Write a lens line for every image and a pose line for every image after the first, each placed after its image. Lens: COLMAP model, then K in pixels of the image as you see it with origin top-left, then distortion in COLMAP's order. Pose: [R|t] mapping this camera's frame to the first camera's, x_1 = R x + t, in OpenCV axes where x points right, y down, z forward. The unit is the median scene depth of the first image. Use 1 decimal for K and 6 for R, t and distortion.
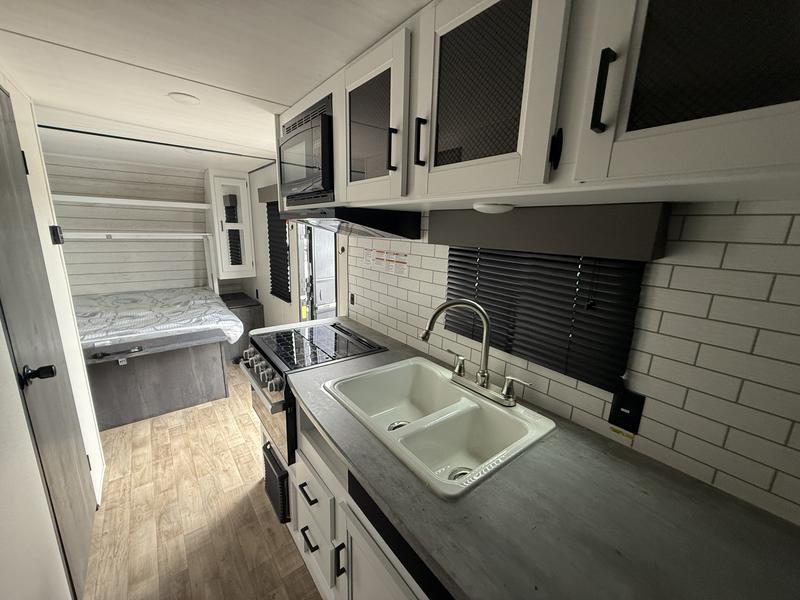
lens RADIAL K [[315.5, 0, 407.0], [0, 315.5, 296.9], [0, 0, 1]] dist [-0.001710, -0.000020]
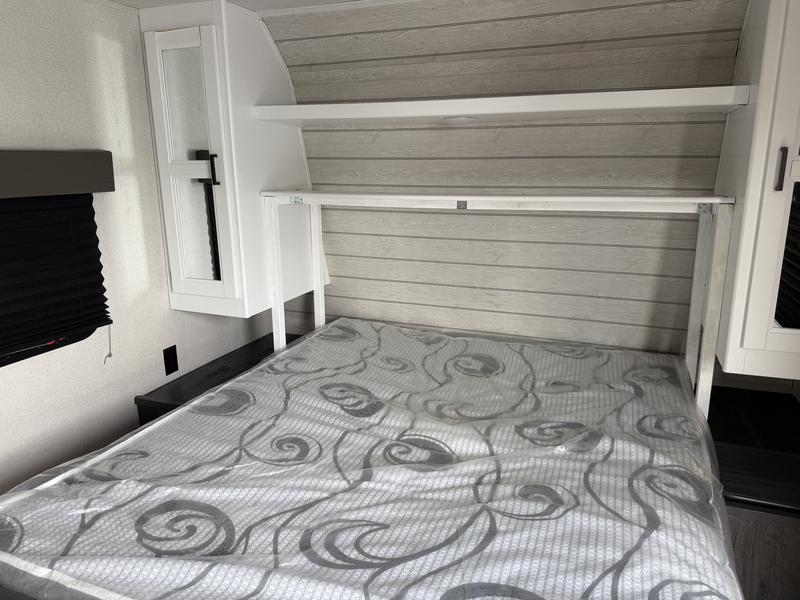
lens RADIAL K [[560.2, 0, 398.1], [0, 560.2, 299.5], [0, 0, 1]] dist [0.038171, -0.048233]
pose [[0.492288, 0.180689, -0.851472, -0.342599], [-0.159362, 0.980392, 0.115909, -0.129711], [0.855720, 0.078632, 0.511430, 0.529943]]
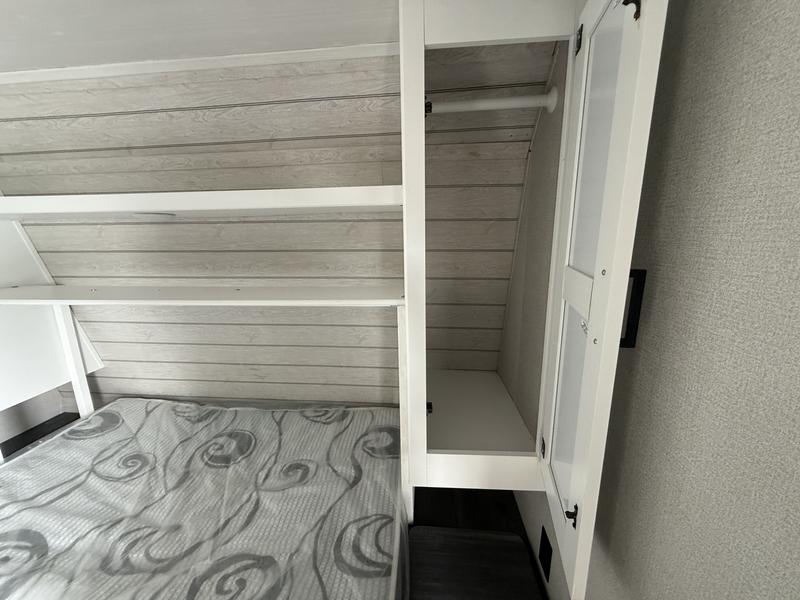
lens RADIAL K [[315.5, 0, 397.3], [0, 315.5, 299.6], [0, 0, 1]] dist [-0.001710, -0.000020]
pose [[0.723035, 0.105470, -0.682713, -0.454897], [-0.107361, 0.993424, 0.039769, -0.213297], [0.682418, 0.044543, 0.729604, 0.815879]]
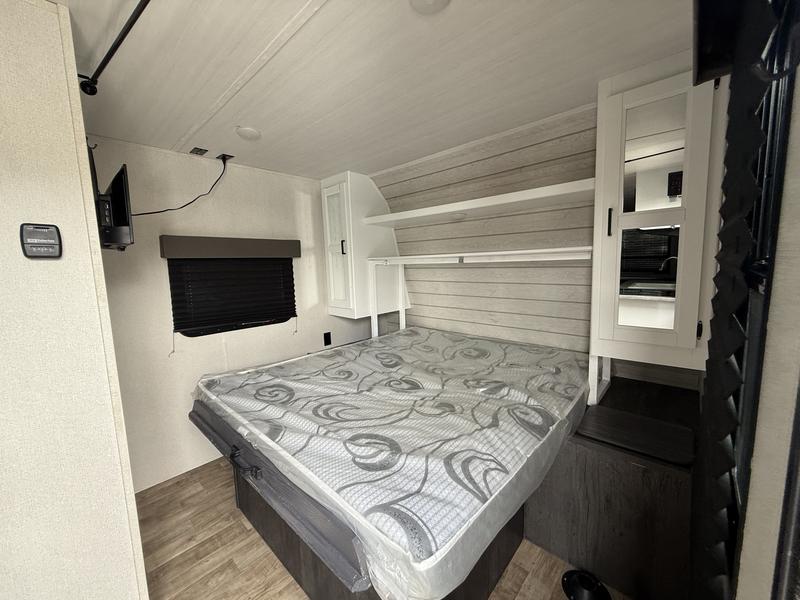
lens RADIAL K [[315.5, 0, 394.8], [0, 315.5, 300.2], [0, 0, 1]] dist [-0.001710, -0.000020]
pose [[0.135999, 0.087950, -0.986797, -0.236277], [-0.170598, 0.983252, 0.064122, -0.111473], [0.975910, 0.159625, 0.148725, 0.688138]]
